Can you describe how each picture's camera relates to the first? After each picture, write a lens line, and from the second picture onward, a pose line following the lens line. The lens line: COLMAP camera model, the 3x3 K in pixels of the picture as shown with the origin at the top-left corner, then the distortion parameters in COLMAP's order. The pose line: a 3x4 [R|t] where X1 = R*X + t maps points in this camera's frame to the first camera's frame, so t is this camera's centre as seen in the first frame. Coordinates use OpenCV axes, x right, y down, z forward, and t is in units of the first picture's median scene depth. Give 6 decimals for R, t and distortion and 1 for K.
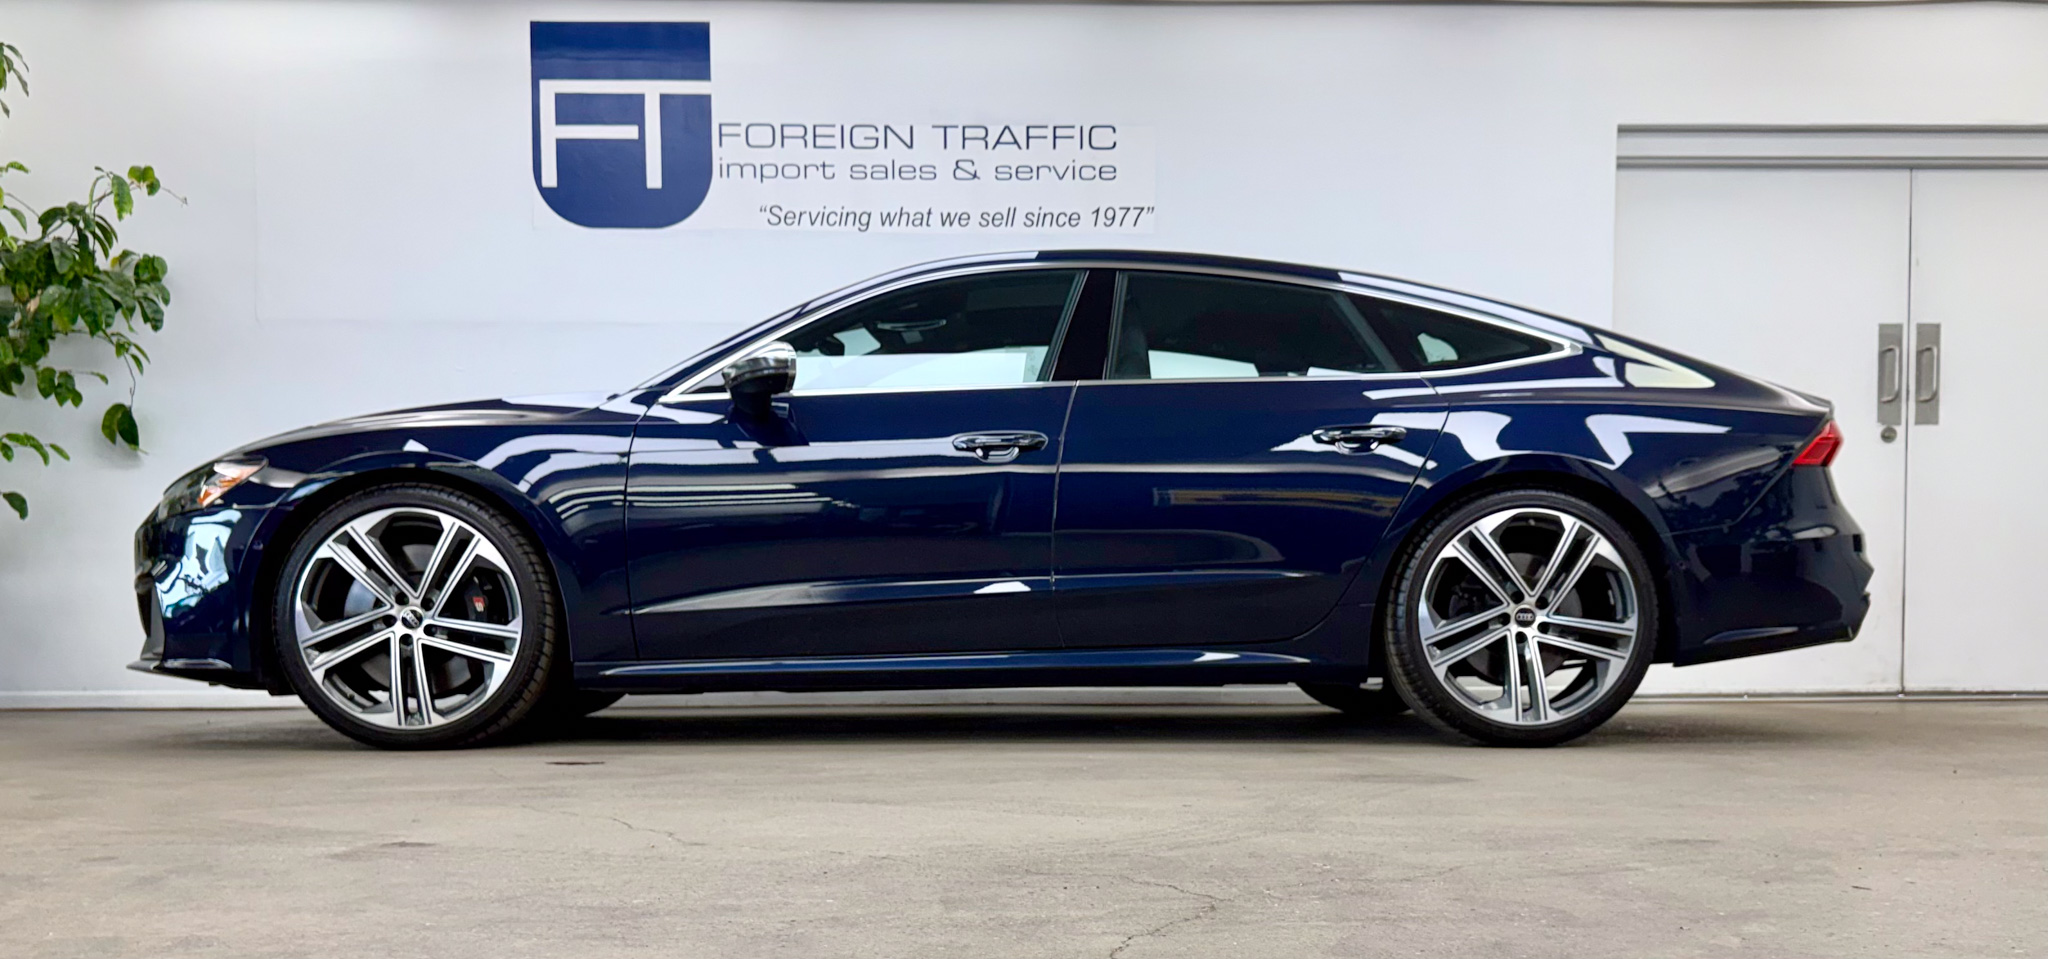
lens RADIAL K [[1880.3, 0, 1005.8], [0, 1880.3, 698.0], [0, 0, 1]] dist [0.138690, -0.276518]
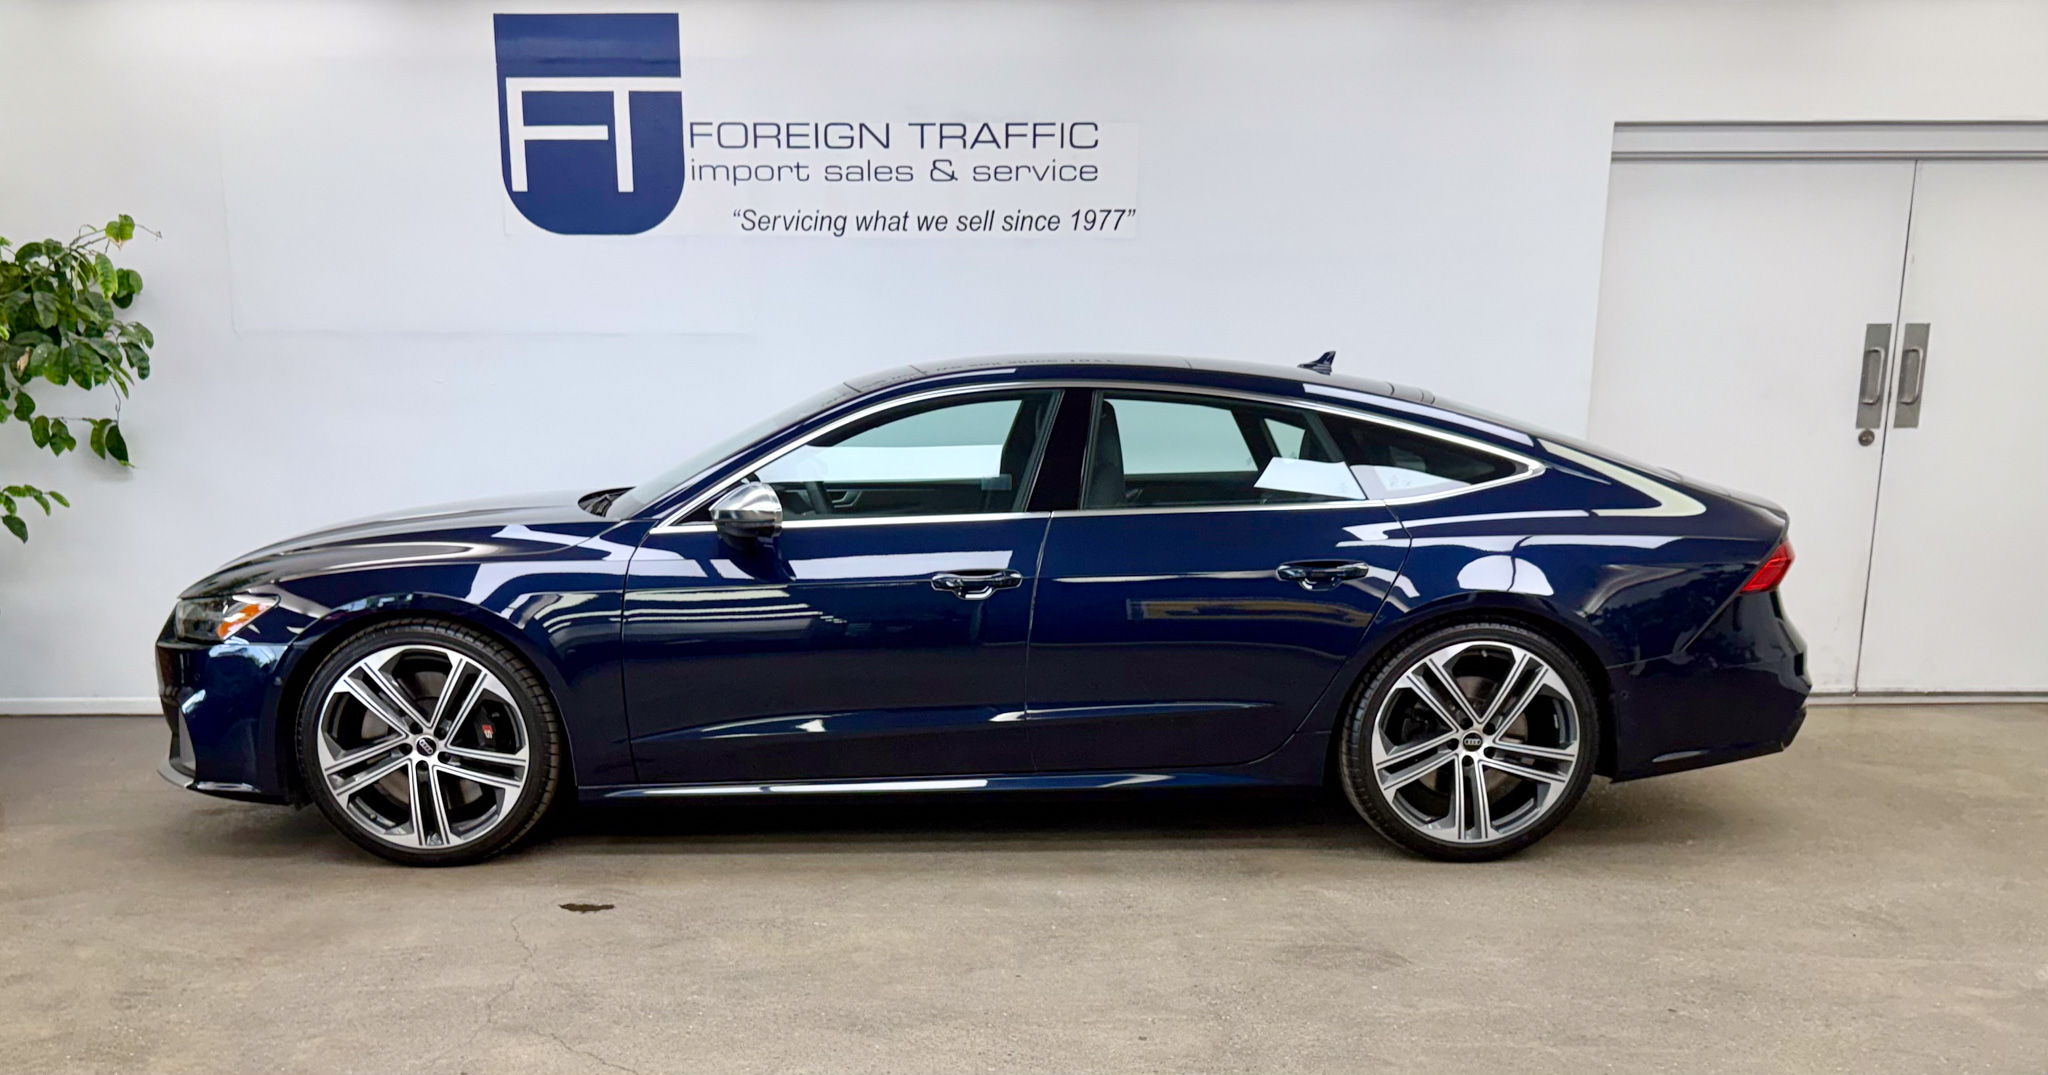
lens RADIAL K [[1935.3, 0, 958.0], [0, 1935.3, 829.4], [0, 0, 1]] dist [0.121568, -0.224490]
pose [[0.999935, 0.005180, -0.010199, -0.001439], [-0.002986, 0.978885, 0.204392, -0.153692], [0.011042, -0.204348, 0.978836, -0.055365]]
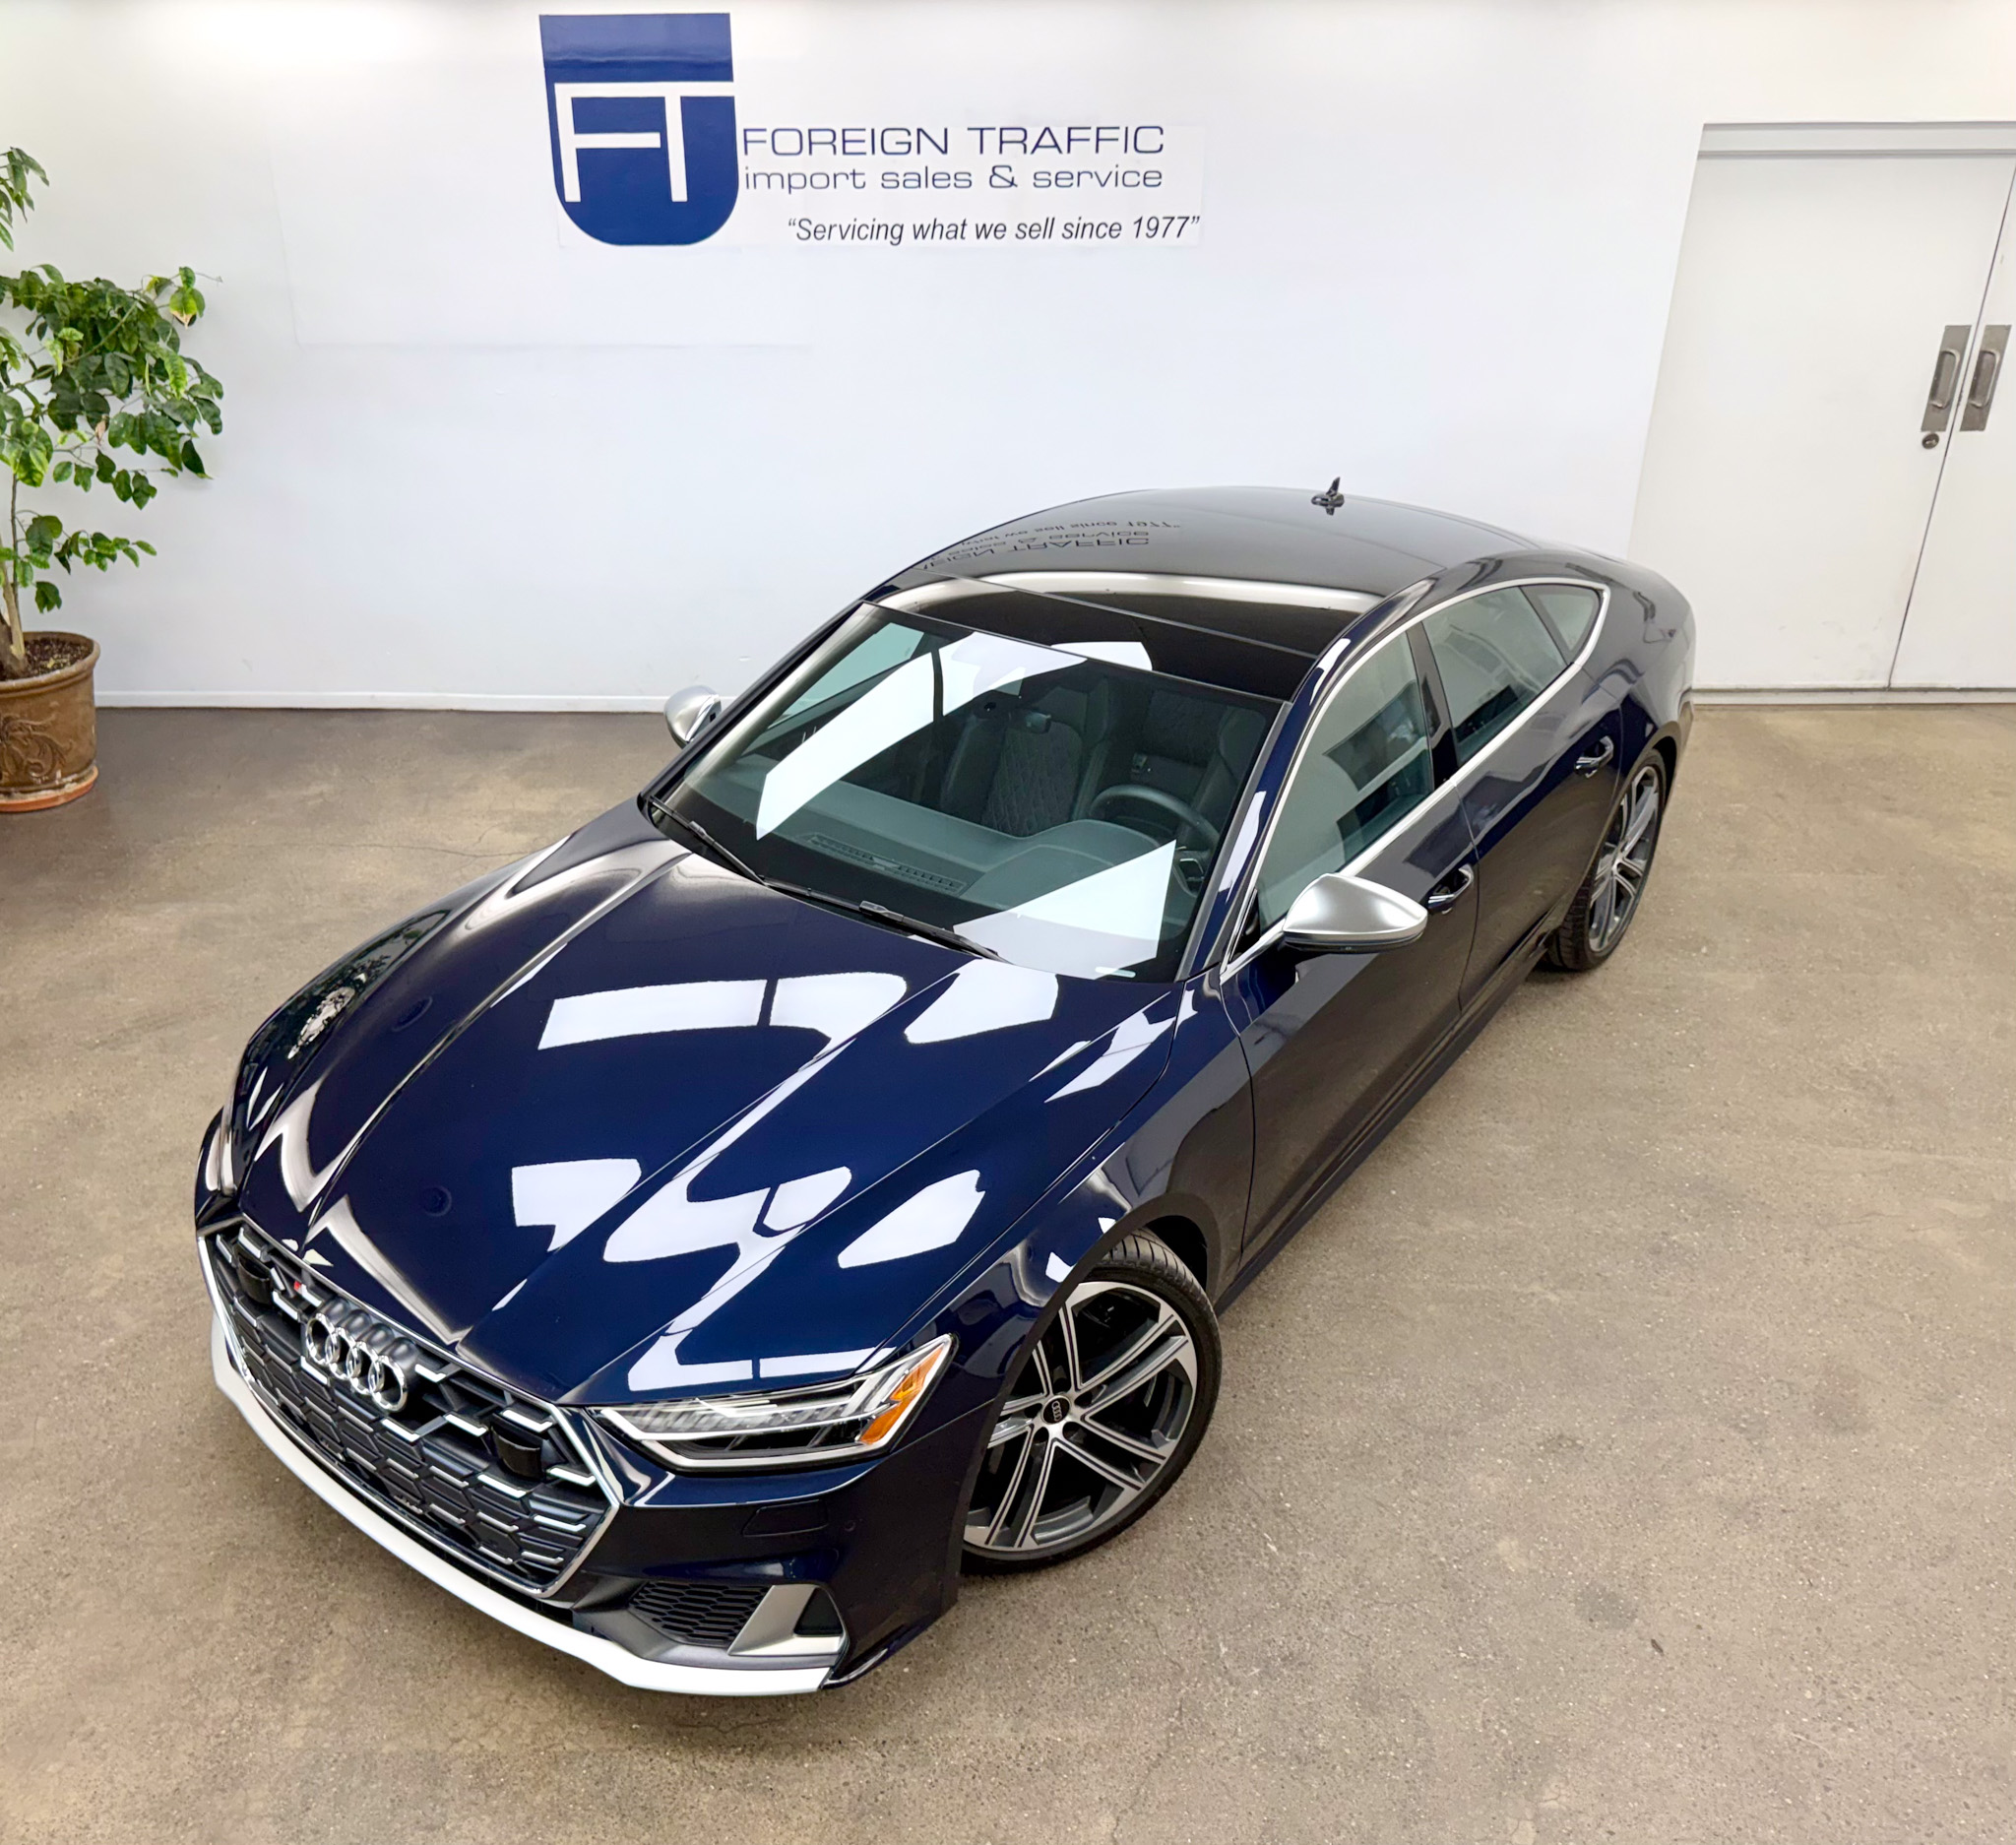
lens RADIAL K [[1863.1, 0, 935.7], [0, 1863.1, 921.1], [0, 0, 1]] dist [0.041442, -0.047178]
pose [[0.998988, 0.020091, -0.040241, -0.009415], [-0.001096, 0.905303, 0.424765, -0.342653], [0.044964, -0.424291, 0.904409, -0.009185]]
